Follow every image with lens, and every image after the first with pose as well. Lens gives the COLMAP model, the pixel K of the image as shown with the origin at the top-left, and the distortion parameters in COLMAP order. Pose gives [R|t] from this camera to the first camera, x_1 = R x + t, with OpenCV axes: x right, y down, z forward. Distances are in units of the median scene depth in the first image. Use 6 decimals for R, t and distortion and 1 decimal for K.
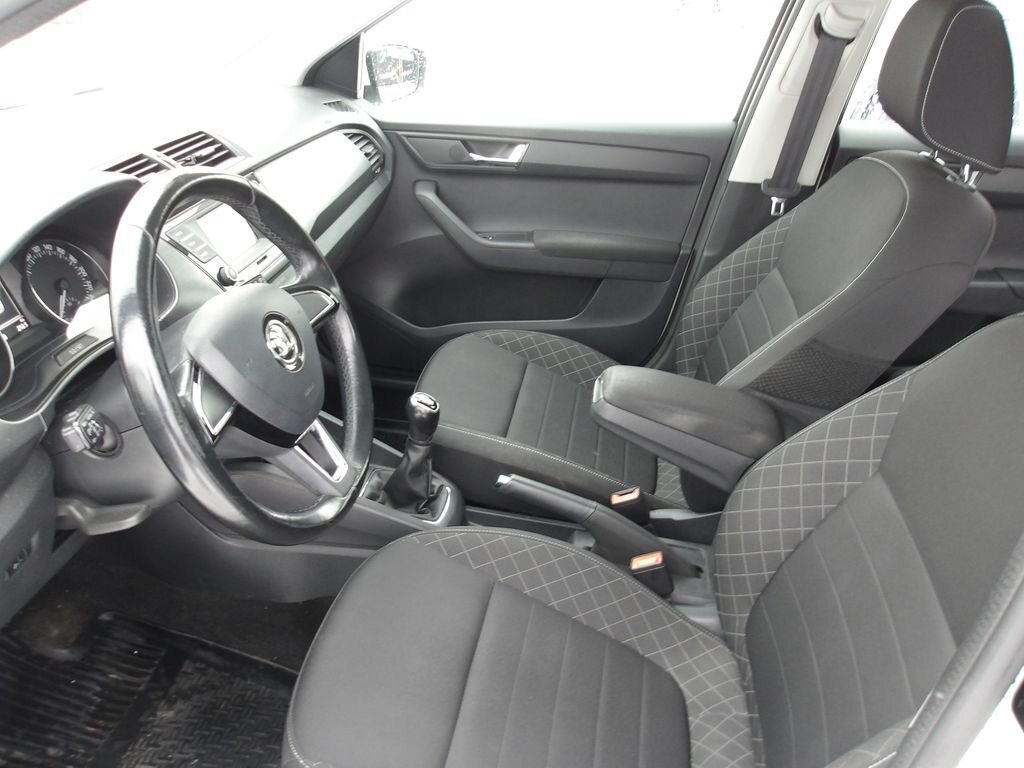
lens RADIAL K [[864.2, 0, 511.4], [0, 864.2, 375.7], [0, 0, 1]] dist [-0.000221, 0.016605]
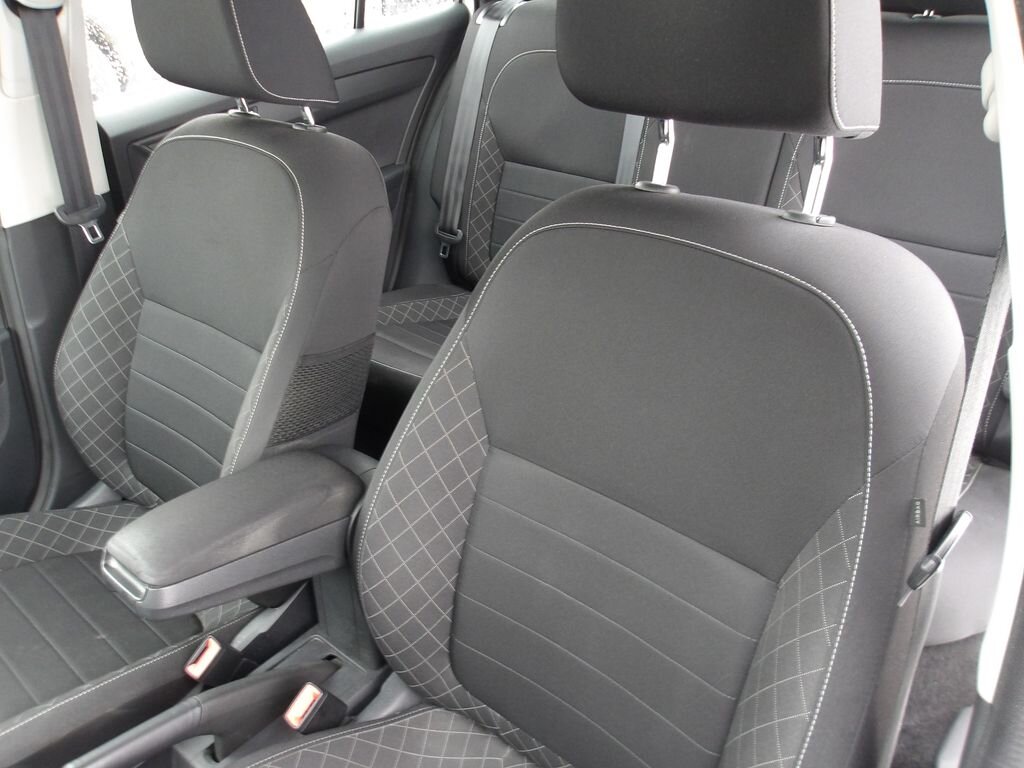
lens RADIAL K [[864.2, 0, 517.9], [0, 864.2, 376.1], [0, 0, 1]] dist [-0.000221, 0.016605]
pose [[0.542324, -0.527648, 0.653813, -0.084204], [0.488520, 0.831161, 0.265557, -0.133007], [-0.683544, 0.175383, 0.708525, 0.247591]]
